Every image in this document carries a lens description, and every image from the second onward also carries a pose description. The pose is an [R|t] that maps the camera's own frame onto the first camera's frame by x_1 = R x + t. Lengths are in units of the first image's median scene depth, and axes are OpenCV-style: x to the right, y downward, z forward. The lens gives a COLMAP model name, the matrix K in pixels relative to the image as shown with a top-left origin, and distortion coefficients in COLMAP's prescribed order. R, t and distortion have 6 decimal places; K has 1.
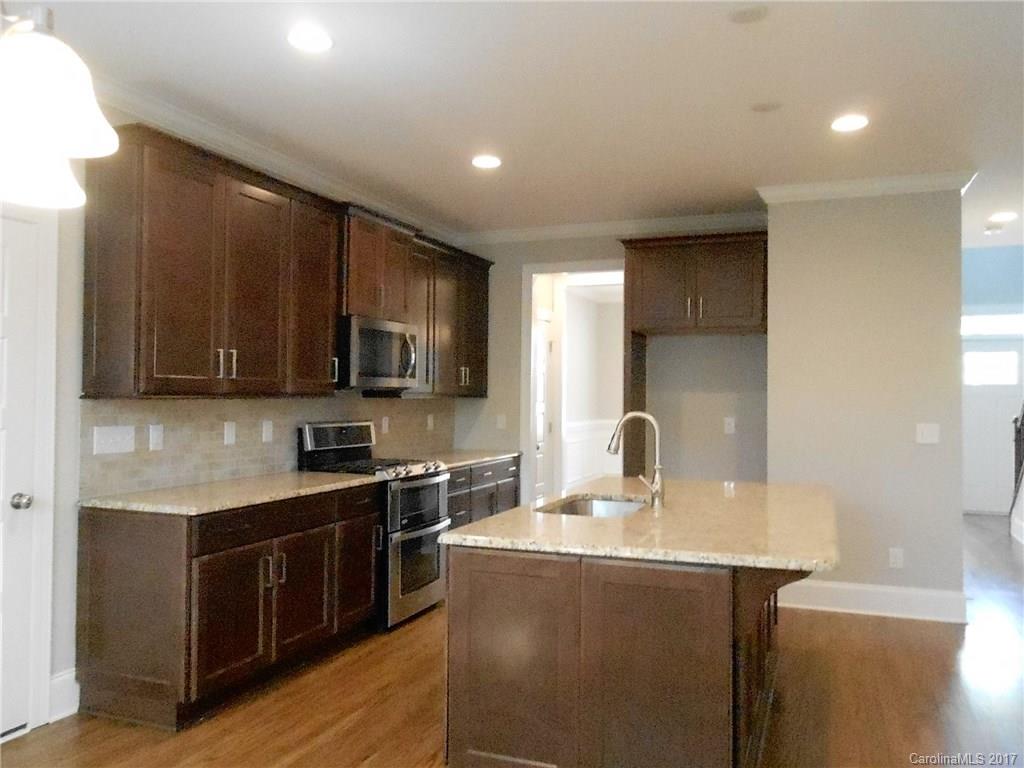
lens RADIAL K [[802.8, 0, 517.8], [0, 802.8, 388.0], [0, 0, 1]] dist [-0.018459, 0.018882]
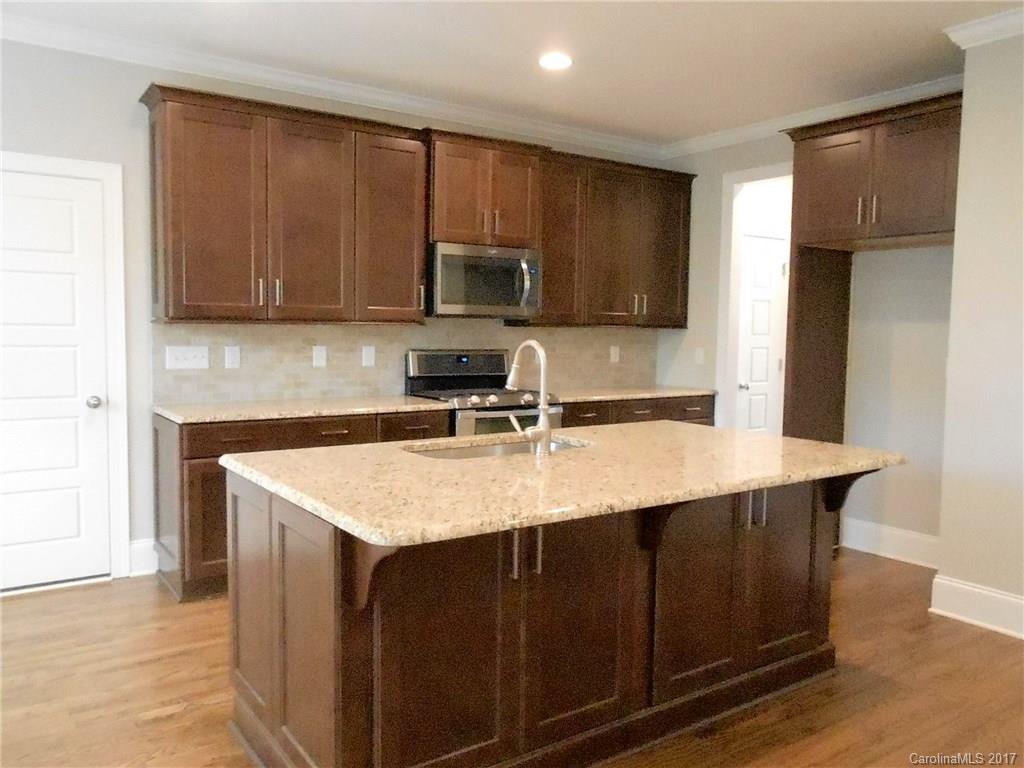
lens RADIAL K [[802.8, 0, 512.6], [0, 802.8, 388.2], [0, 0, 1]] dist [-0.018459, 0.018882]
pose [[0.830416, 0.048710, -0.555011, 0.479029], [-0.003940, 0.996659, 0.081576, 0.009096], [0.557131, -0.065556, 0.827833, 0.235084]]
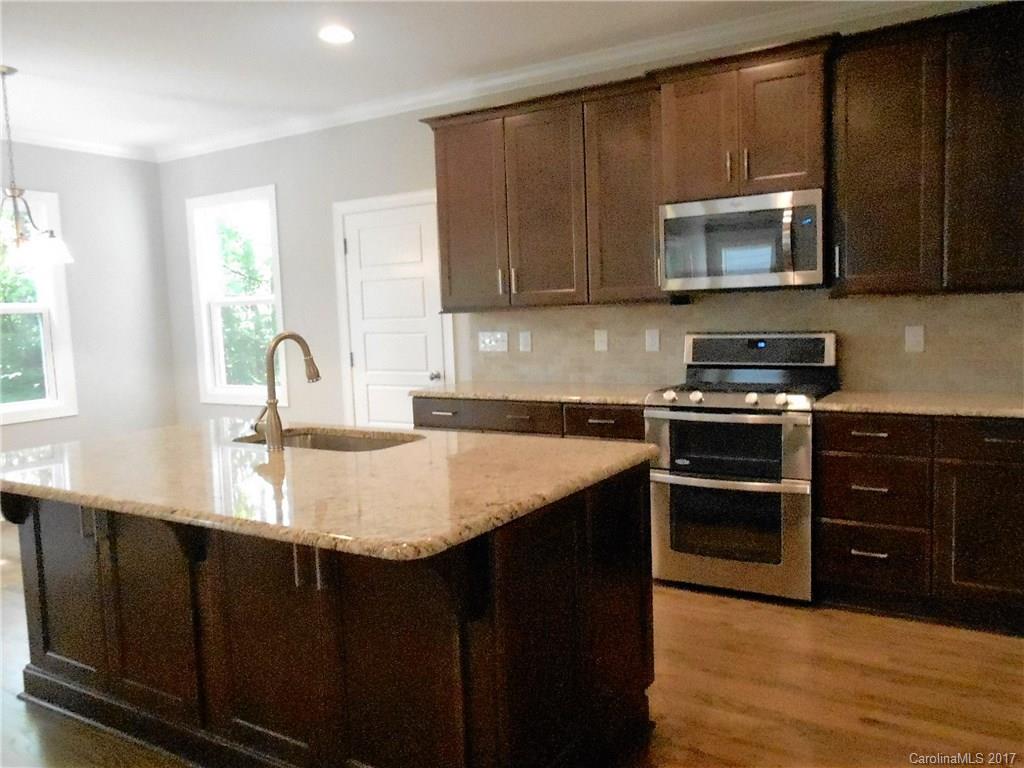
lens RADIAL K [[802.8, 0, 511.3], [0, 802.8, 376.2], [0, 0, 1]] dist [-0.018459, 0.018882]
pose [[-0.187053, 0.082372, -0.978890, 0.724075], [0.044848, 0.996155, 0.075255, 0.017906], [0.981325, -0.029824, -0.190029, 1.095518]]
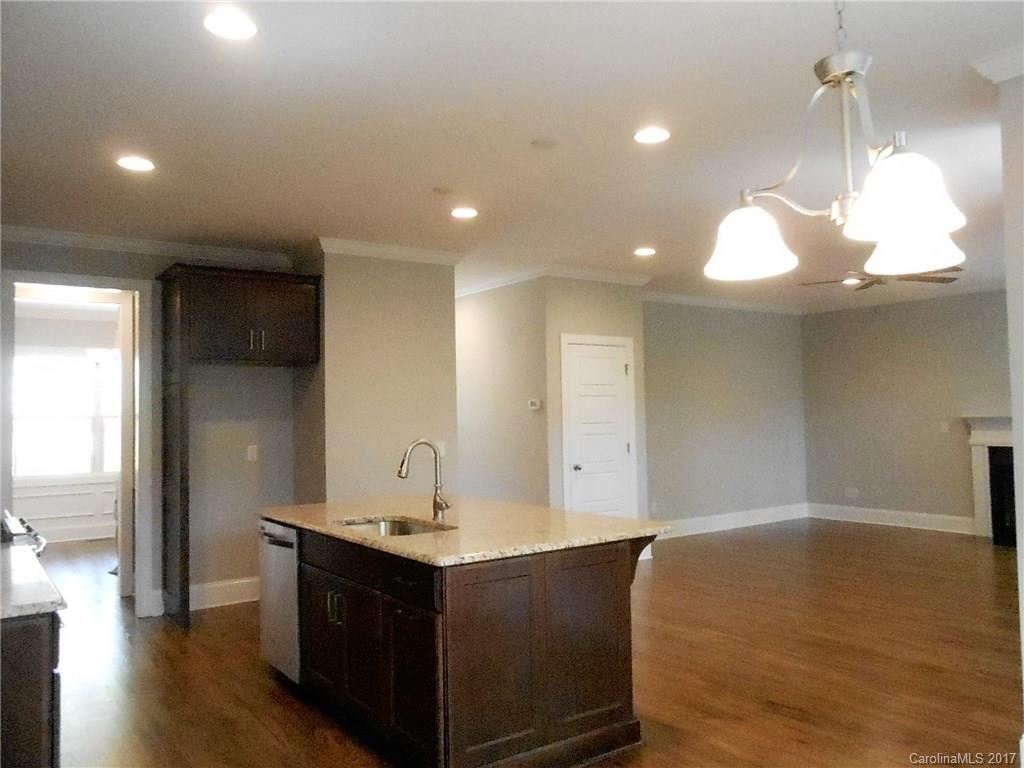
lens RADIAL K [[802.8, 0, 514.8], [0, 802.8, 379.2], [0, 0, 1]] dist [-0.018459, 0.018882]
pose [[0.575538, 0.019980, 0.817531, -0.525298], [0.014299, 0.999303, -0.034489, -0.011227], [-0.817650, 0.031539, 0.574851, 0.163493]]
